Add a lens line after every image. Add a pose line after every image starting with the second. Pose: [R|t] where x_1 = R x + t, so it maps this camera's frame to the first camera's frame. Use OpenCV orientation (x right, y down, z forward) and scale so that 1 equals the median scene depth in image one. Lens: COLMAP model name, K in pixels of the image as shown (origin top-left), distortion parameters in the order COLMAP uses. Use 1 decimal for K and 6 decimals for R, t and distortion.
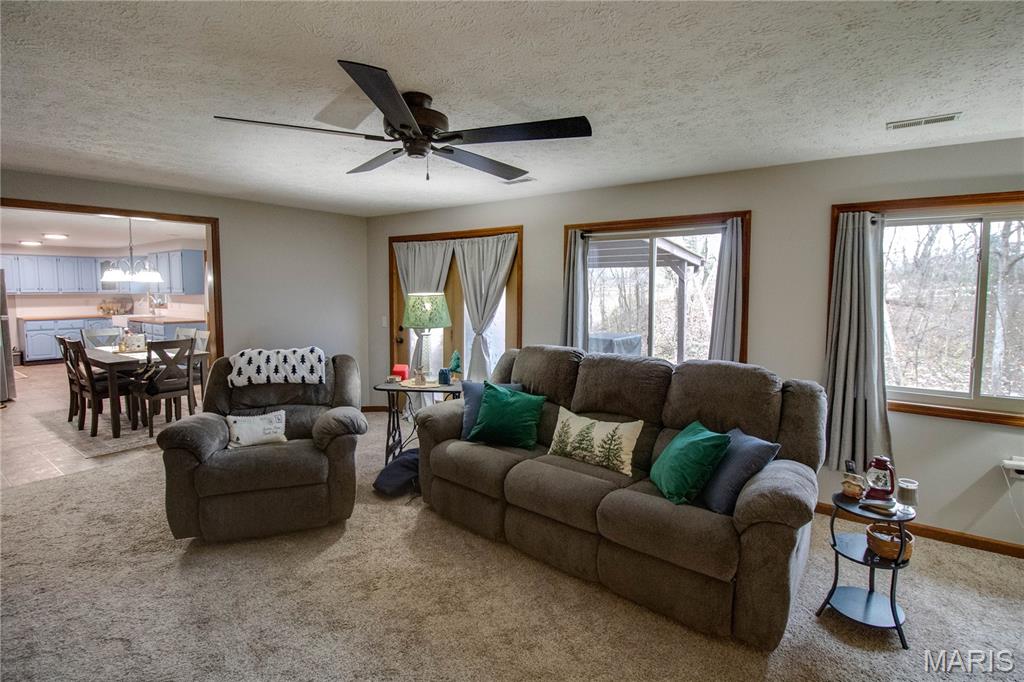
lens RADIAL K [[488.3, 0, 529.0], [0, 488.3, 326.6], [0, 0, 1]] dist [-0.000765, -0.012444]
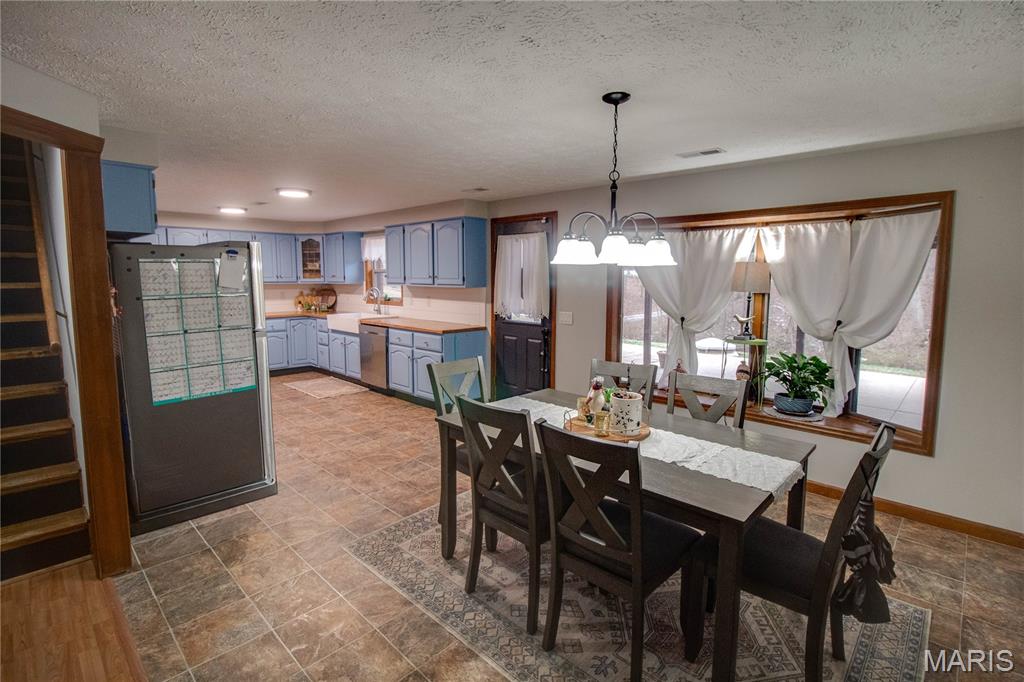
lens RADIAL K [[488.3, 0, 529.0], [0, 488.3, 326.6], [0, 0, 1]] dist [-0.000765, -0.012444]
pose [[0.991968, 0.017393, -0.125284, -0.481245], [-0.014518, 0.999611, 0.023824, -0.026988], [0.125650, -0.021814, 0.991835, 0.325940]]
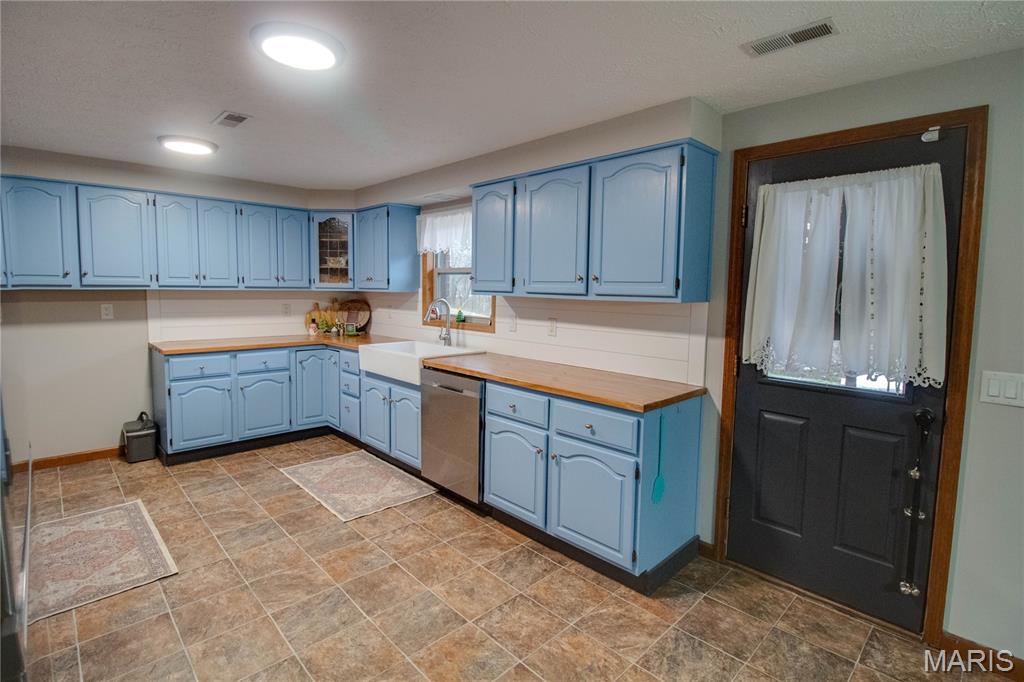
lens RADIAL K [[488.3, 0, 529.0], [0, 488.3, 326.6], [0, 0, 1]] dist [-0.000765, -0.012444]
pose [[0.987447, 0.029104, -0.155248, -0.665996], [-0.029419, 0.999567, 0.000265, -0.043552], [0.155189, 0.004305, 0.987875, 0.624855]]
